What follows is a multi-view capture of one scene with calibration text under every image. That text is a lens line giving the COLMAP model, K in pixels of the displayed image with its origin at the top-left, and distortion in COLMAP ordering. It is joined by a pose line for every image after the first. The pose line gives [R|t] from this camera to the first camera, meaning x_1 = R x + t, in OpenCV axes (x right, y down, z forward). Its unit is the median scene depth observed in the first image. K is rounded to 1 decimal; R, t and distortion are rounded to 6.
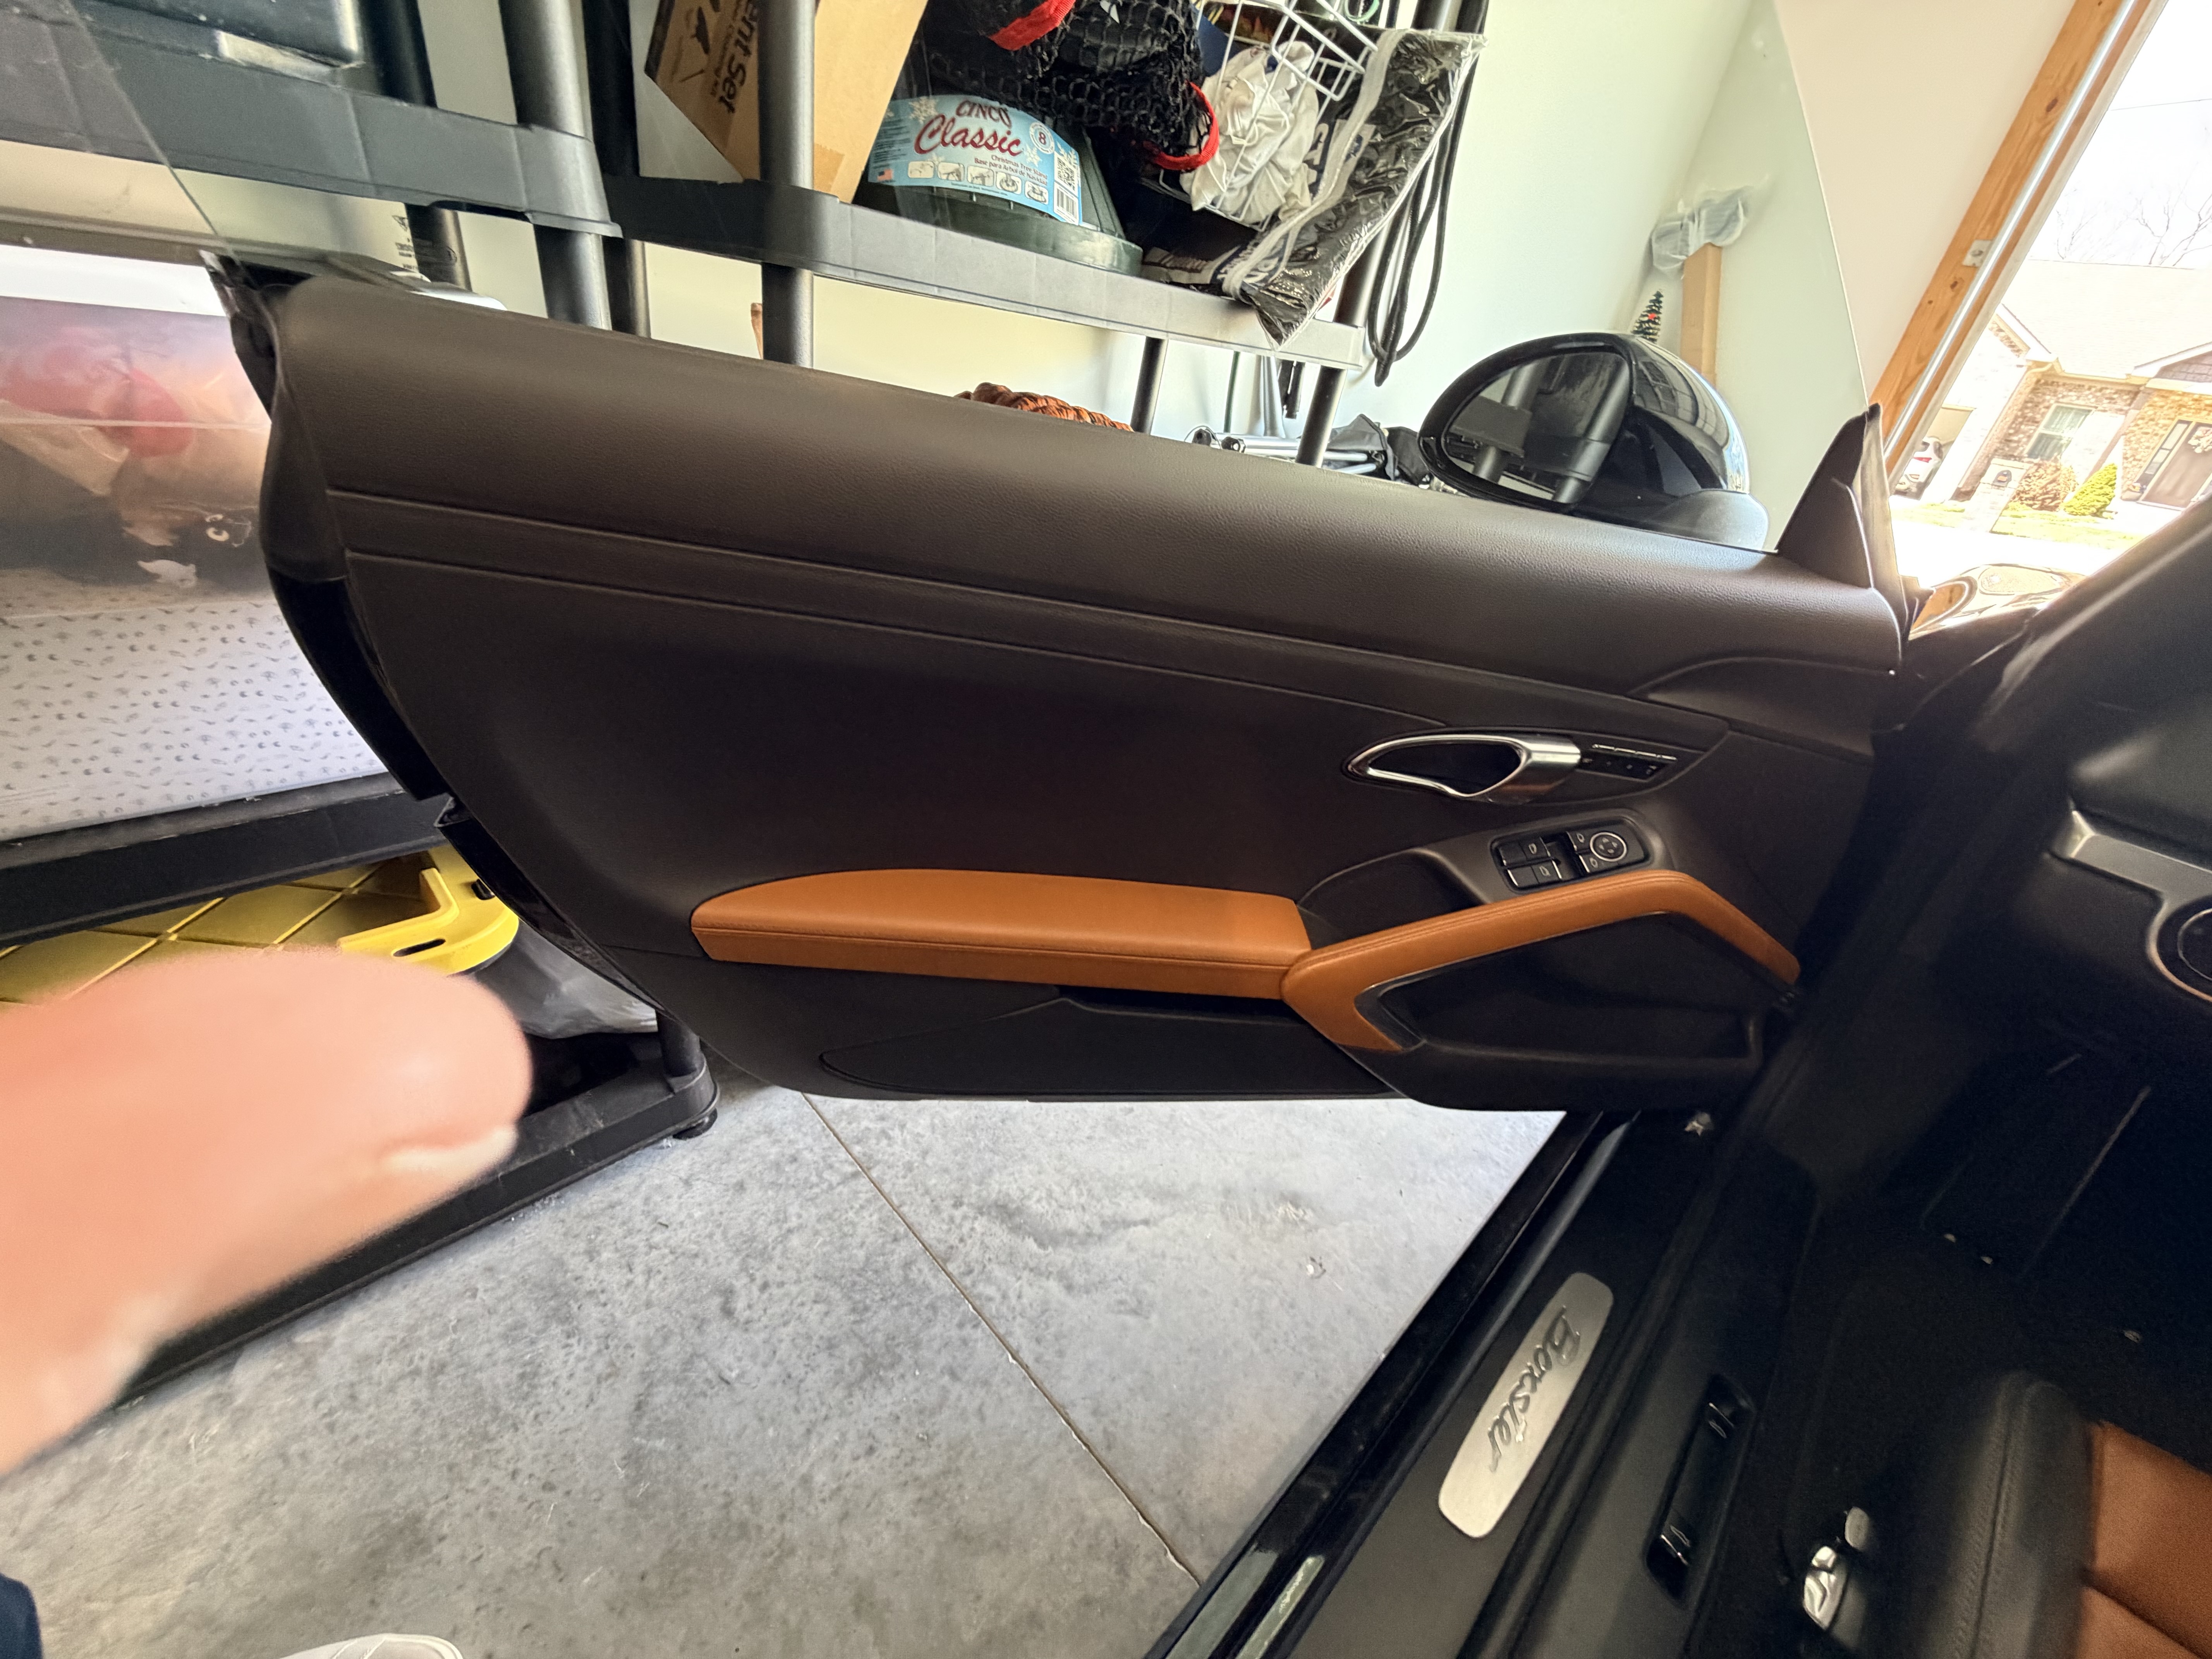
lens RADIAL K [[893.6, 0, 1106.0], [0, 893.6, 829.5], [0, 0, 1]] dist [0.000085, -0.000252]
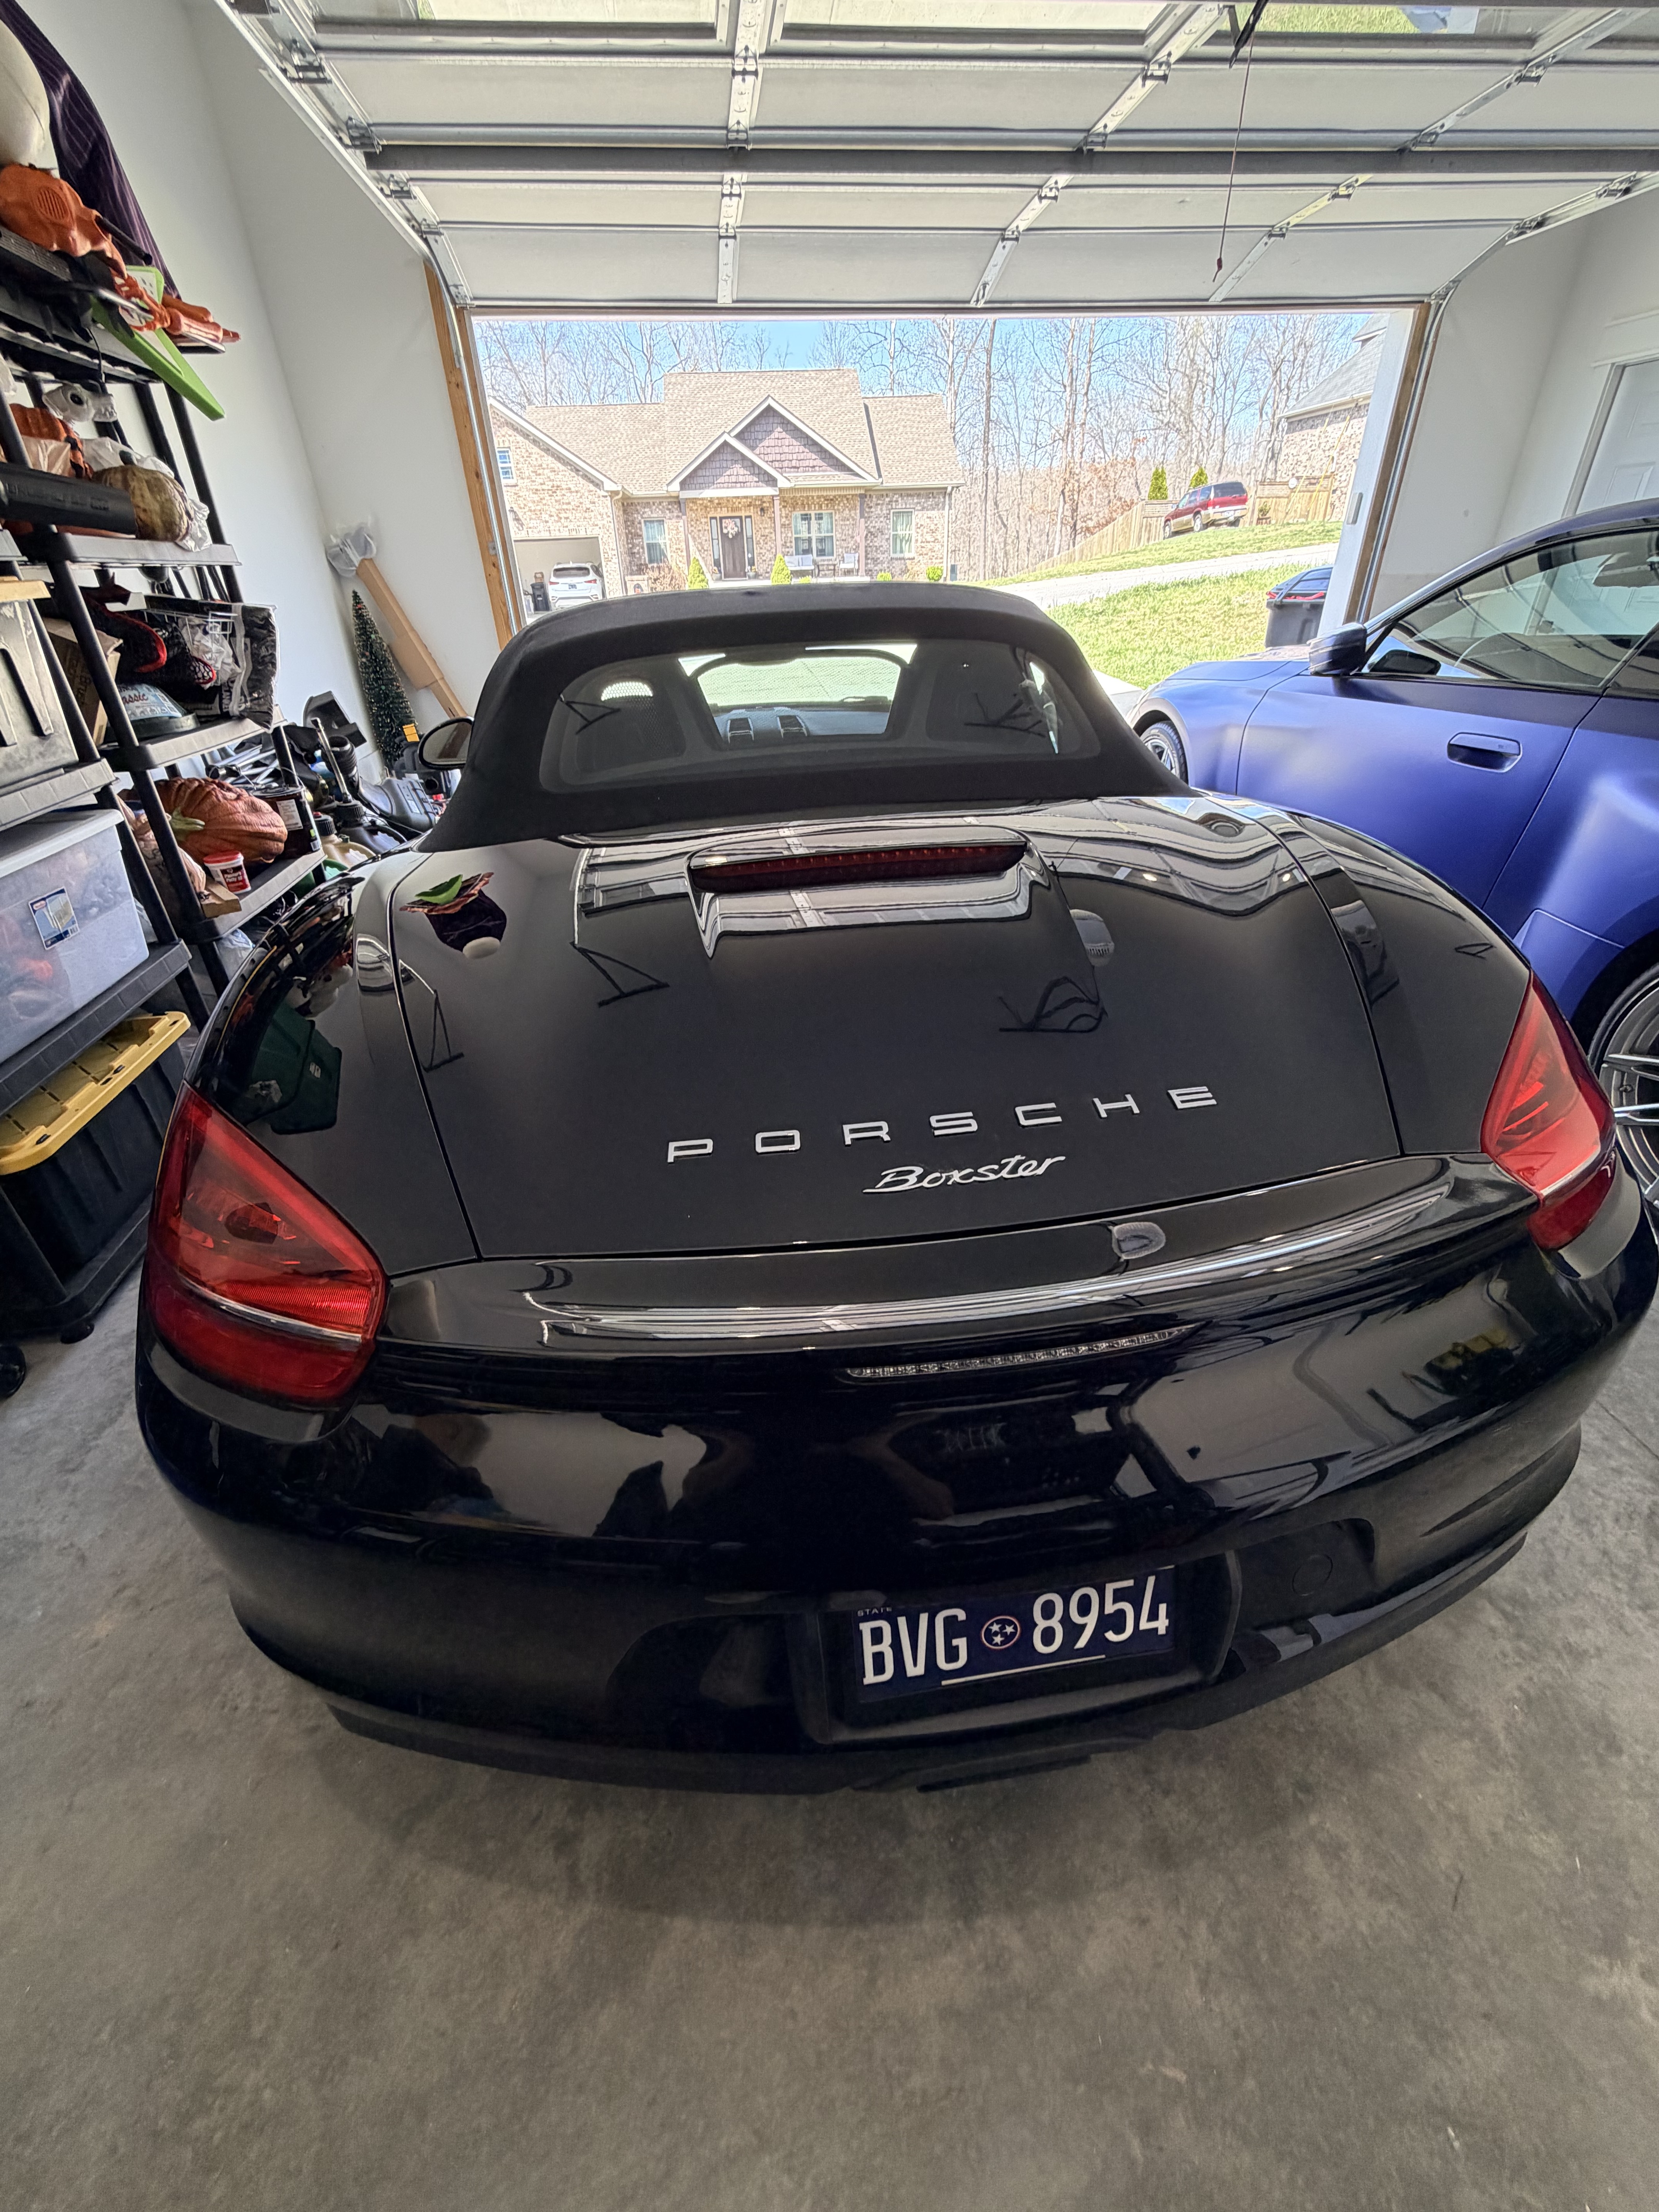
lens RADIAL K [[893.6, 0, 830.7], [0, 893.6, 1100.3], [0, 0, 1]] dist [0.000085, -0.000252]
pose [[0.584948, -0.555236, 0.591227, -0.358556], [0.507125, 0.819261, 0.267650, 0.167653], [-0.632978, 0.143265, 0.760798, -0.667603]]
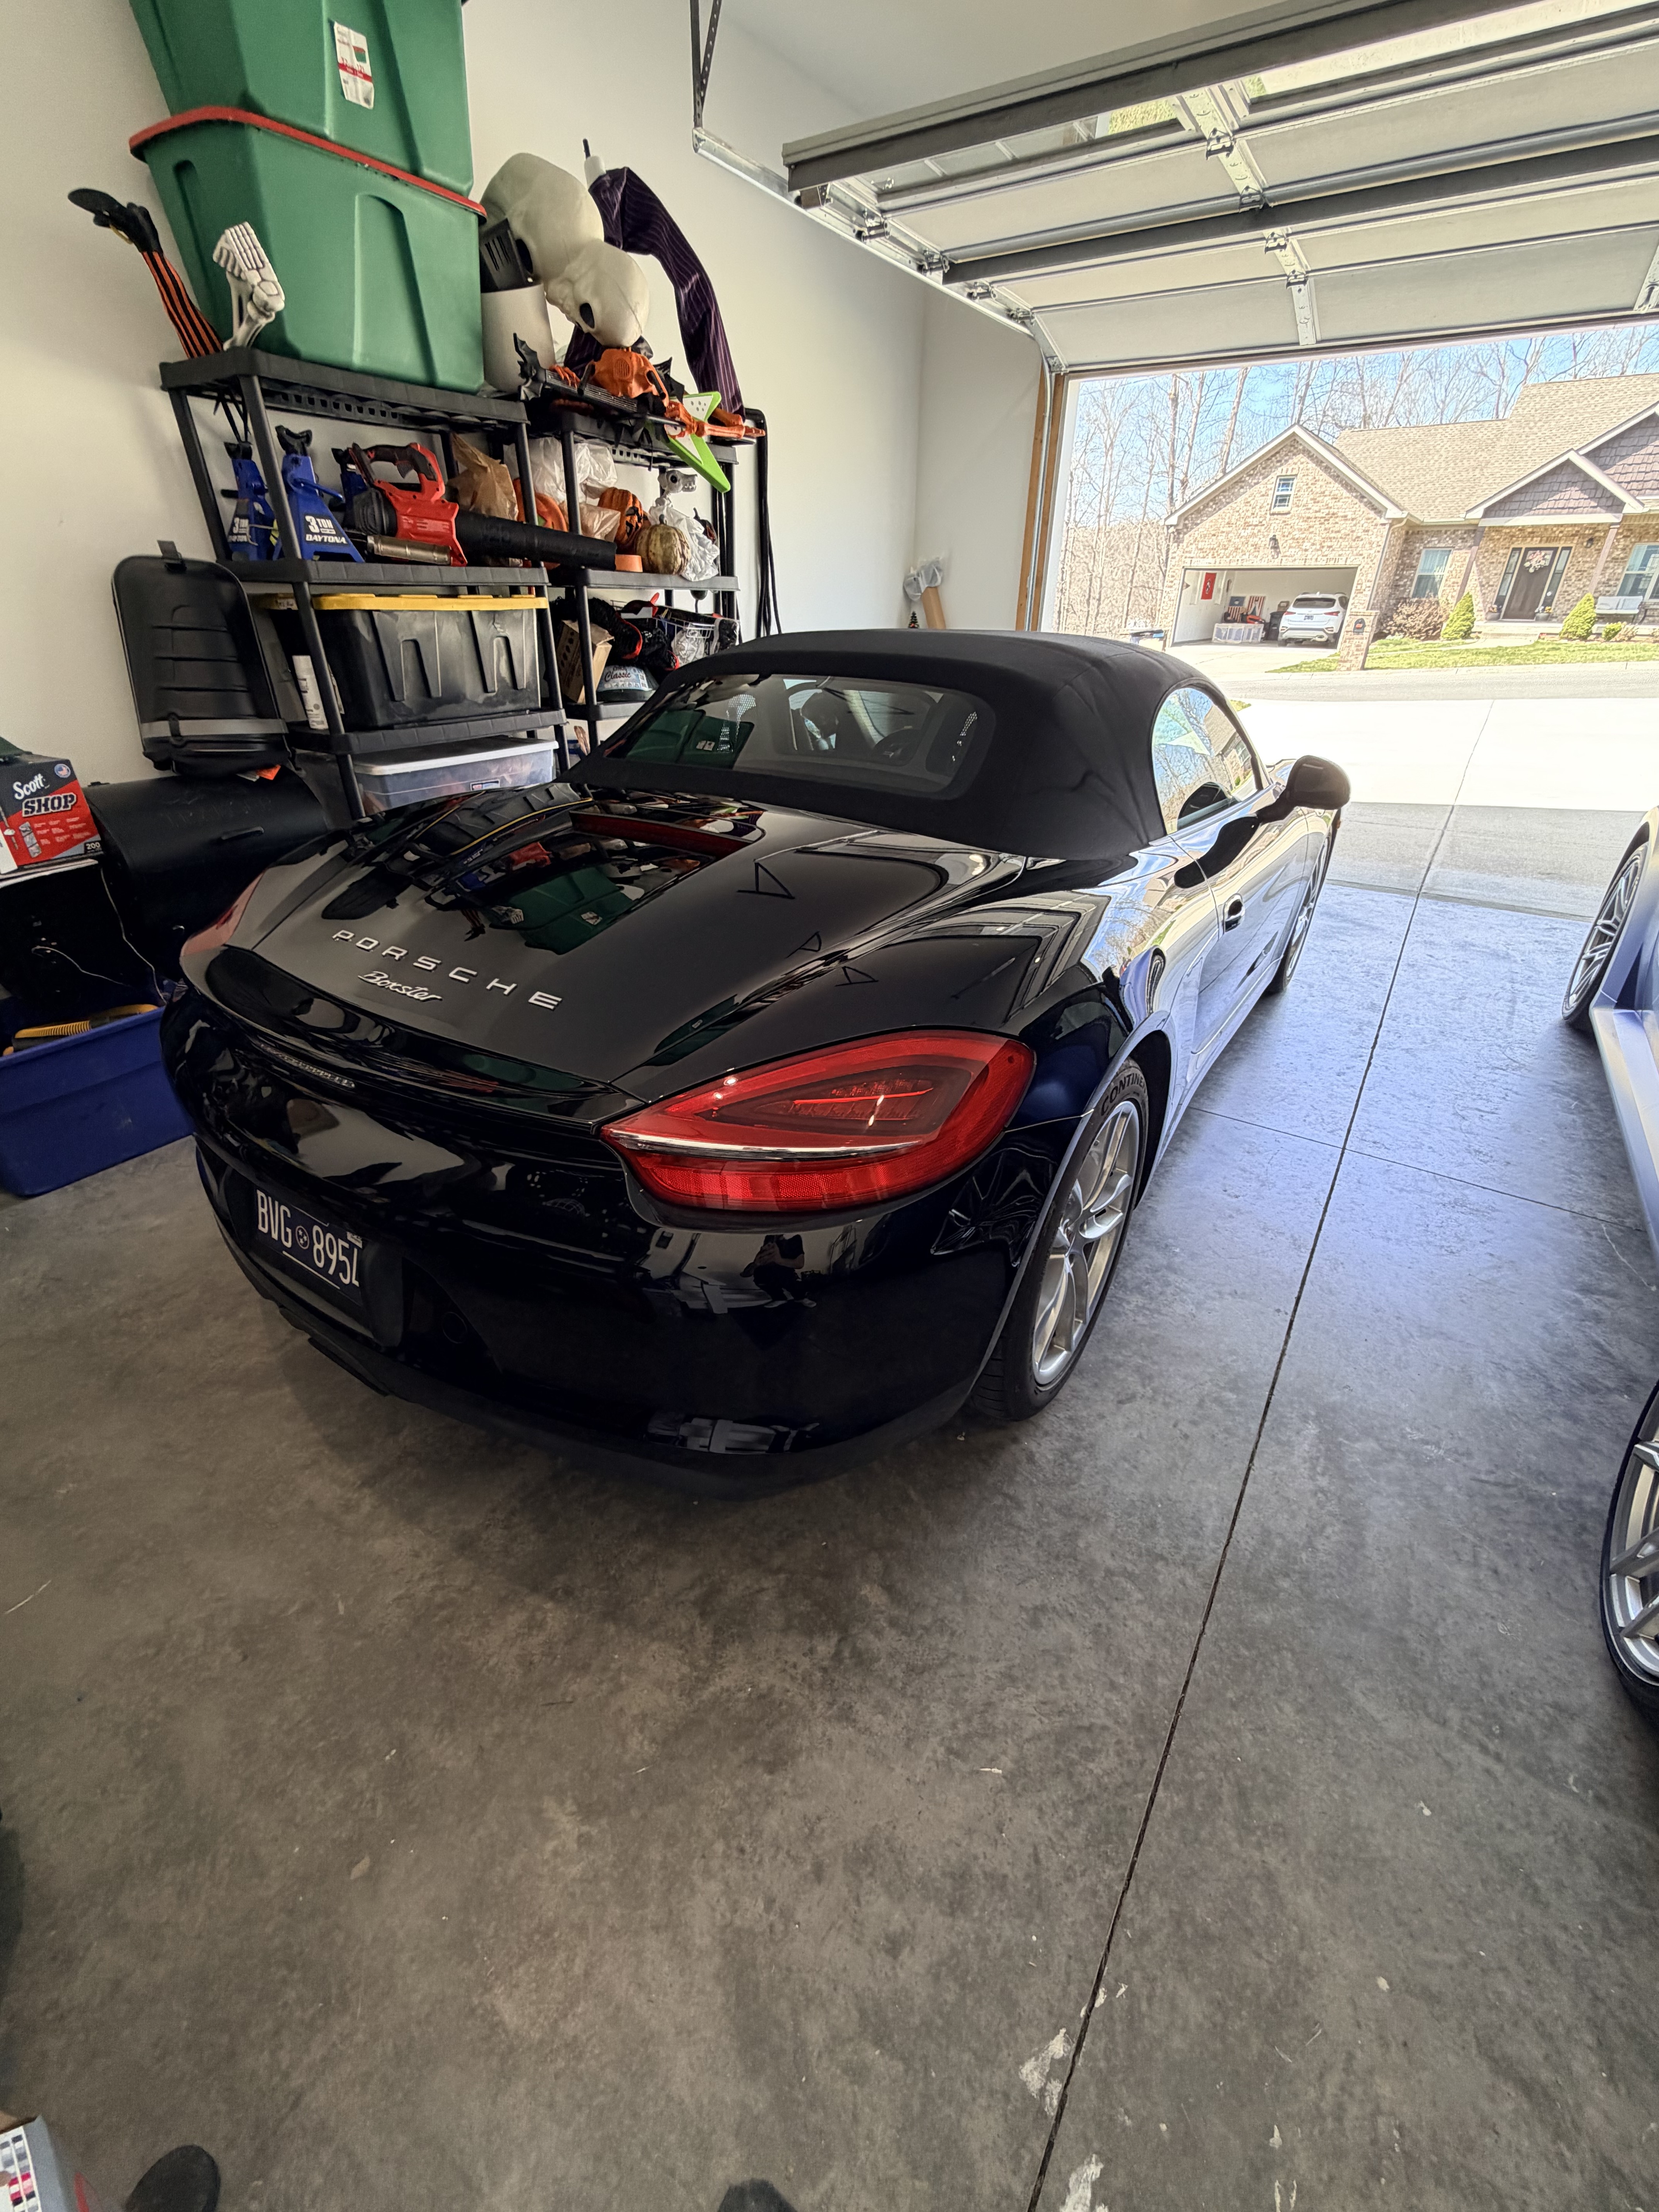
lens RADIAL K [[893.6, 0, 830.7], [0, 893.6, 1100.3], [0, 0, 1]] dist [0.000085, -0.000252]
pose [[0.966951, -0.227745, 0.114621, -0.037162], [0.226887, 0.973702, 0.020655, 0.377569], [-0.116311, 0.006033, 0.993195, -0.956468]]
